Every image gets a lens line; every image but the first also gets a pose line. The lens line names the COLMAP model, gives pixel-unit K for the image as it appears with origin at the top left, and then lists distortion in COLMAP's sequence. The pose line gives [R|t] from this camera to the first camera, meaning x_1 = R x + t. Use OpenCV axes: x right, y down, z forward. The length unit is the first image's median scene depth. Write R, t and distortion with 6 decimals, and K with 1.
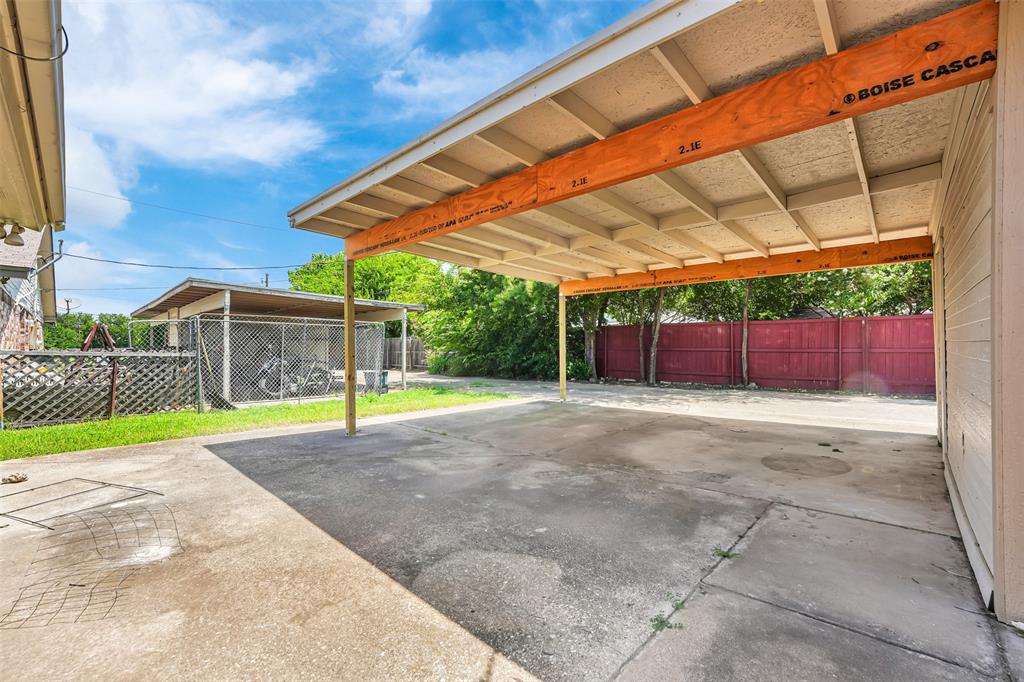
lens RADIAL K [[420.9, 0, 511.4], [0, 420.9, 348.5], [0, 0, 1]] dist [-0.023003, 0.000286]
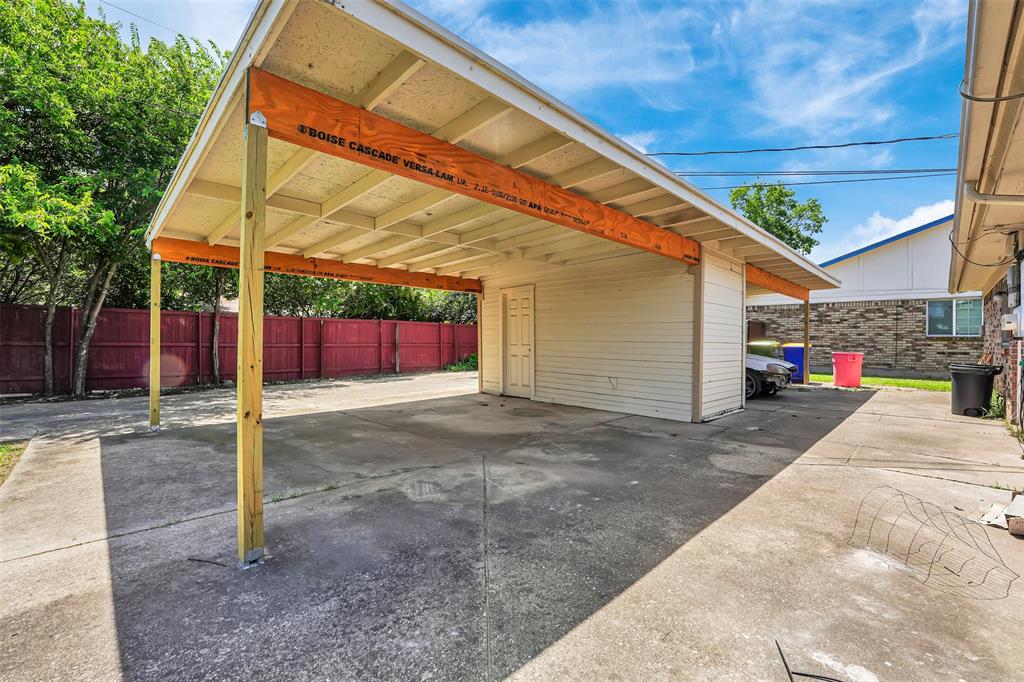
lens RADIAL K [[420.9, 0, 511.4], [0, 420.9, 348.5], [0, 0, 1]] dist [-0.023003, 0.000286]
pose [[0.058183, -0.010169, 0.998254, -1.248585], [-0.004071, 0.999937, 0.010423, -0.004477], [-0.998298, -0.004670, 0.058138, 1.191056]]
